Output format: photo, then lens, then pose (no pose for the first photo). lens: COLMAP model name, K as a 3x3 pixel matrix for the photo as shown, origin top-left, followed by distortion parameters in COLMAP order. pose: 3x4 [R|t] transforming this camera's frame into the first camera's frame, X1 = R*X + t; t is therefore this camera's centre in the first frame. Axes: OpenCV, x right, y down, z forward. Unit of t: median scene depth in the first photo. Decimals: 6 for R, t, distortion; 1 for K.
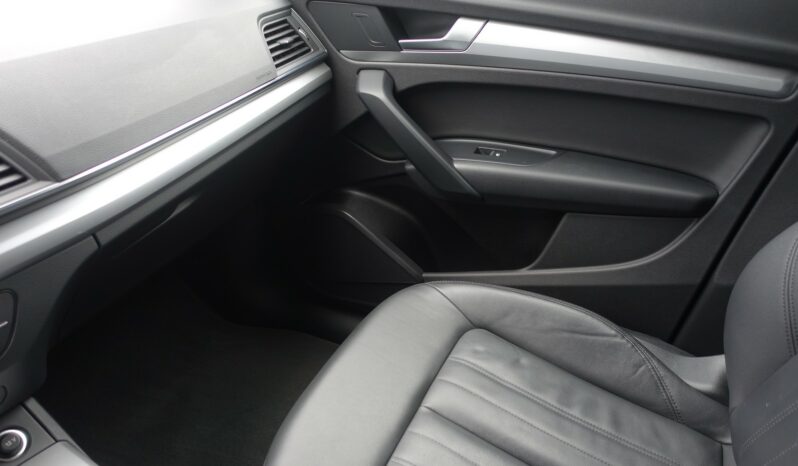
lens RADIAL K [[549.2, 0, 399.0], [0, 549.2, 233.0], [0, 0, 1]] dist [-0.001787, 0.001557]
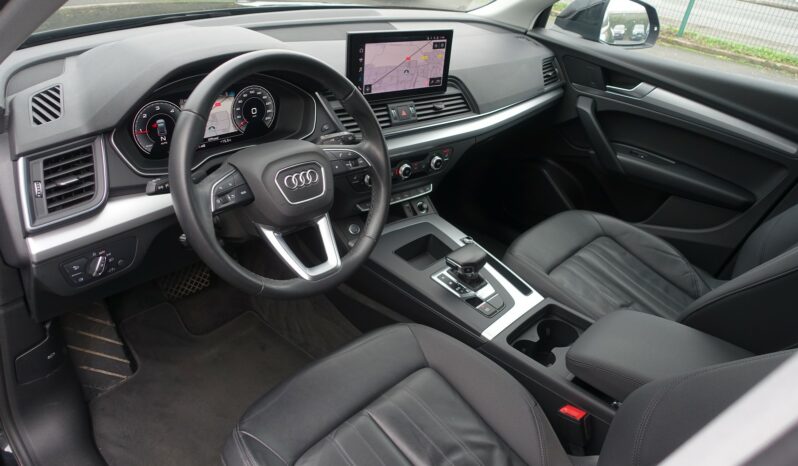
lens RADIAL K [[549.2, 0, 399.0], [0, 549.2, 233.0], [0, 0, 1]] dist [-0.001787, 0.001557]
pose [[0.943312, 0.273004, -0.188762, -0.181178], [-0.273865, 0.961516, 0.022027, 0.300285], [0.187511, 0.030917, 0.981776, -1.000827]]
